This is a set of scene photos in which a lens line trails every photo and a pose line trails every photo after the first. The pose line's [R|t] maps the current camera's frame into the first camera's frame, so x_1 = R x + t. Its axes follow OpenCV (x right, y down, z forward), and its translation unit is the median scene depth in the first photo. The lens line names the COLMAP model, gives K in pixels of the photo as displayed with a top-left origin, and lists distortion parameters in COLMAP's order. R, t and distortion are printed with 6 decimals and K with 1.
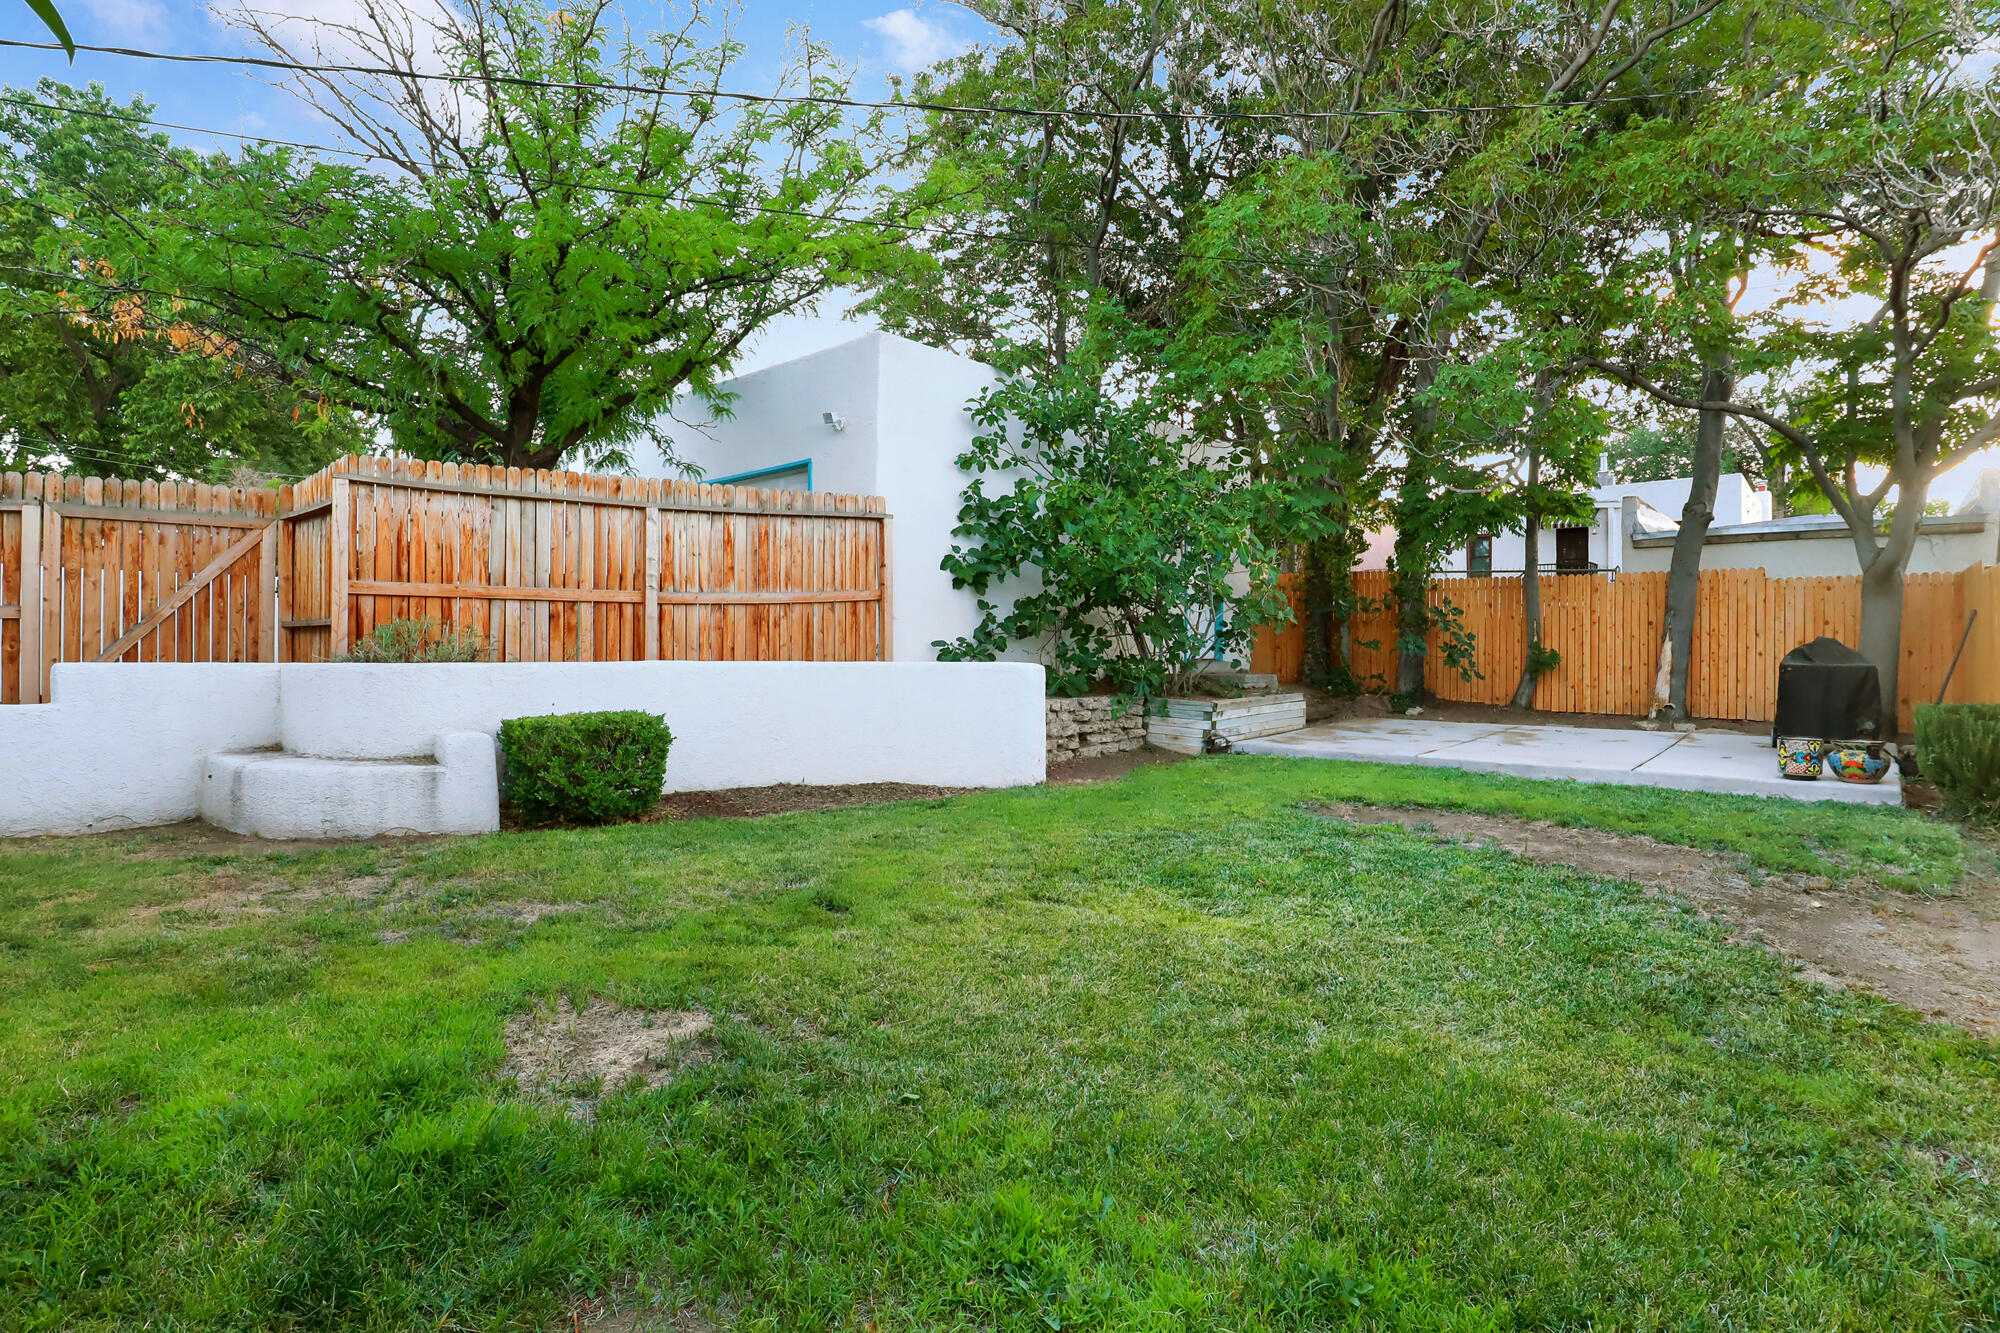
lens RADIAL K [[1025.3, 0, 999.5], [0, 1025.3, 666.0], [0, 0, 1]] dist [-0.036358, 0.003645]
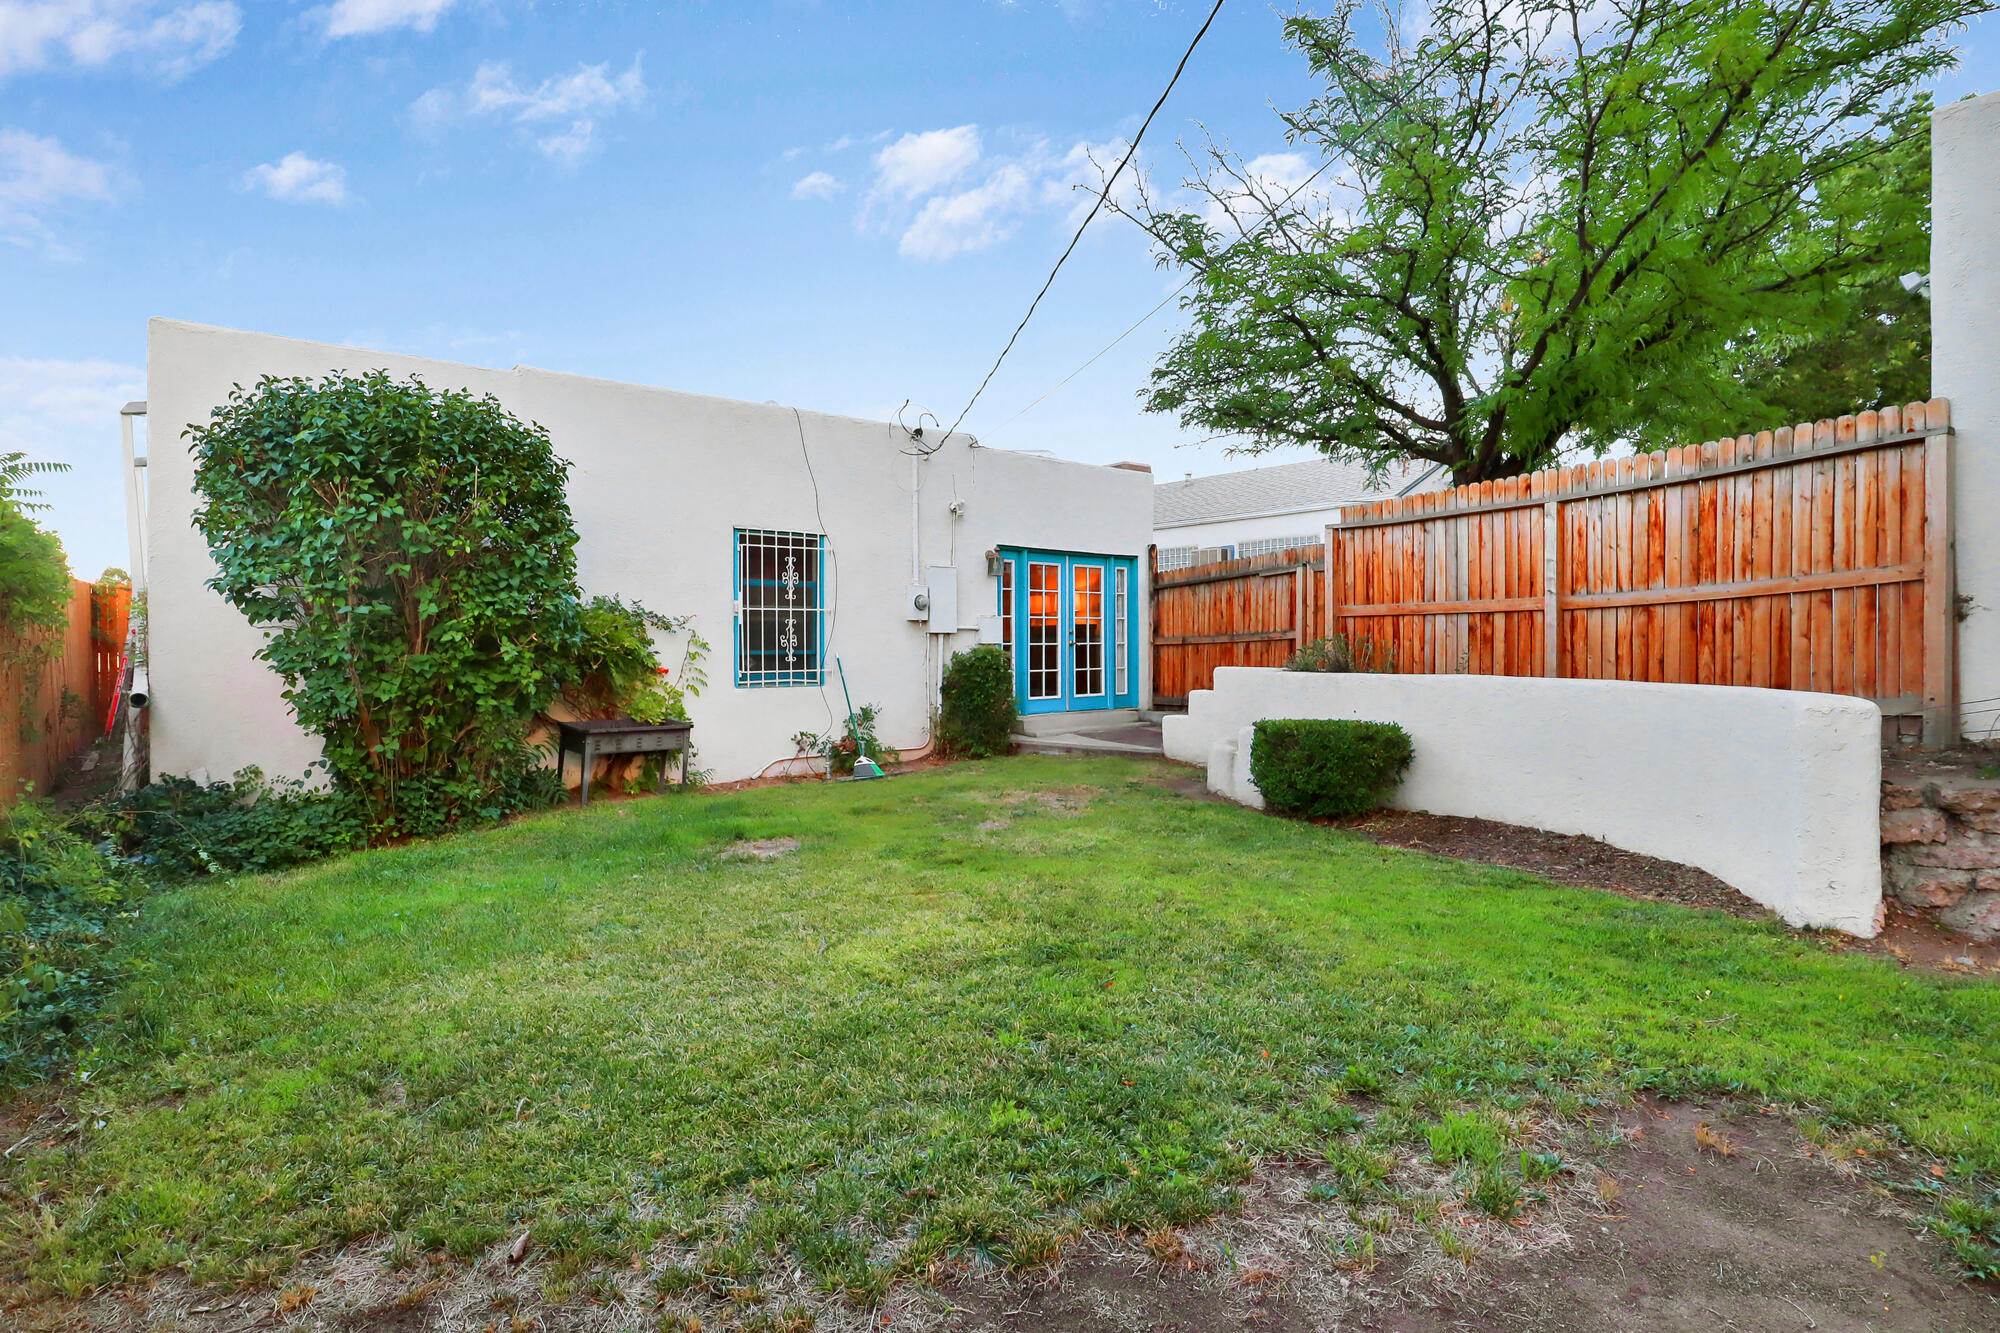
lens RADIAL K [[1025.3, 0, 993.9], [0, 1025.3, 661.6], [0, 0, 1]] dist [-0.036358, 0.003645]
pose [[-0.166380, 0.013090, -0.985975, 0.482893], [-0.010658, 0.999830, 0.015073, -0.019549], [0.986004, 0.013017, -0.166213, 0.531458]]
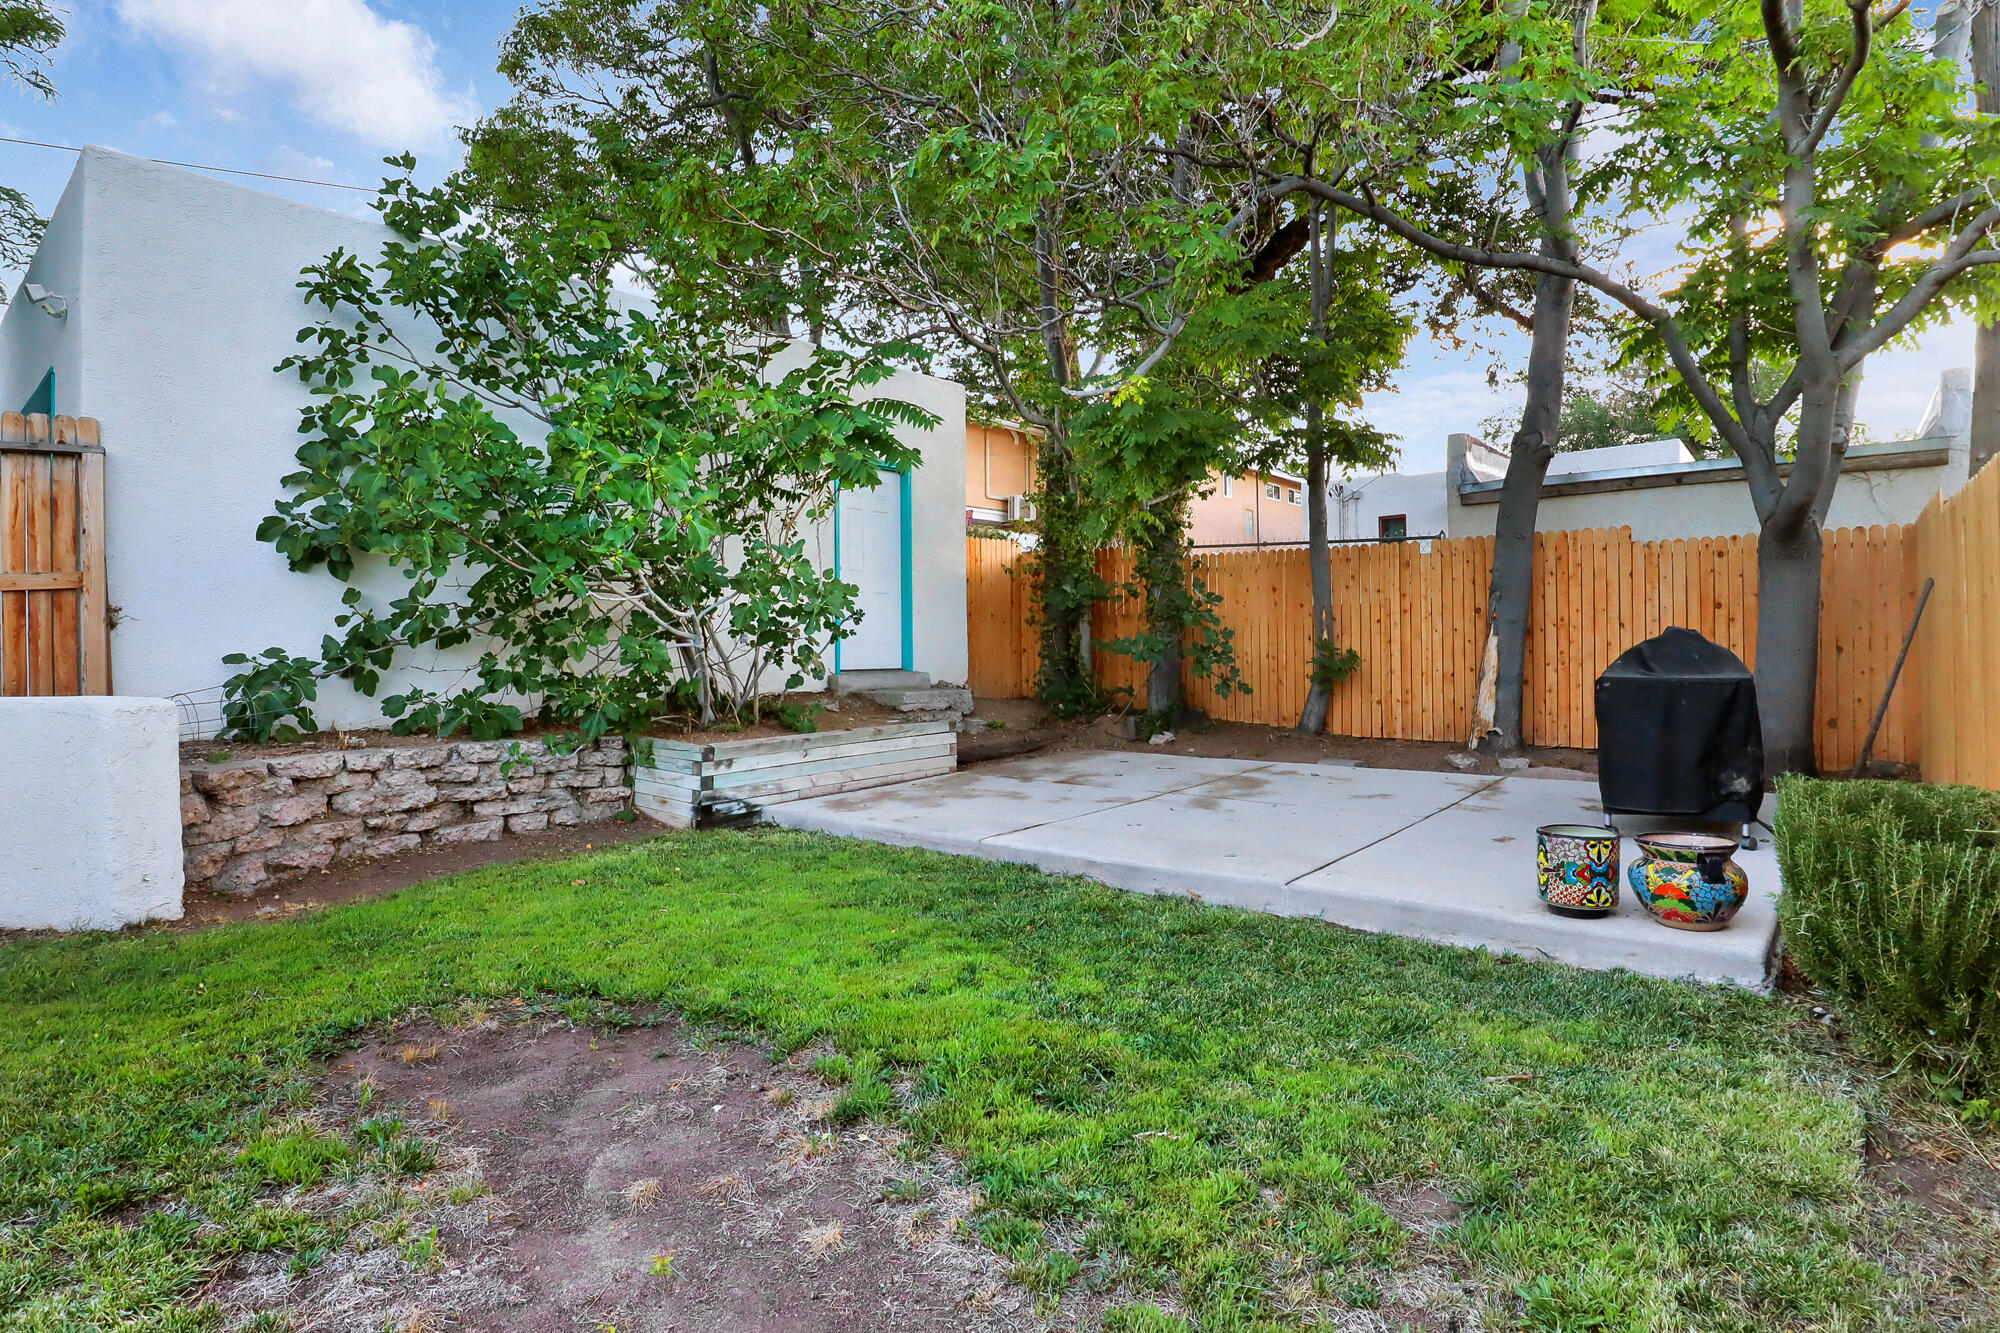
lens RADIAL K [[1025.3, 0, 998.9], [0, 1025.3, 657.0], [0, 0, 1]] dist [-0.036358, 0.003645]
pose [[0.999852, -0.013594, 0.010510, 0.383975], [0.013690, 0.999865, -0.009053, -0.010812], [-0.010386, 0.009196, 0.999904, 0.377203]]
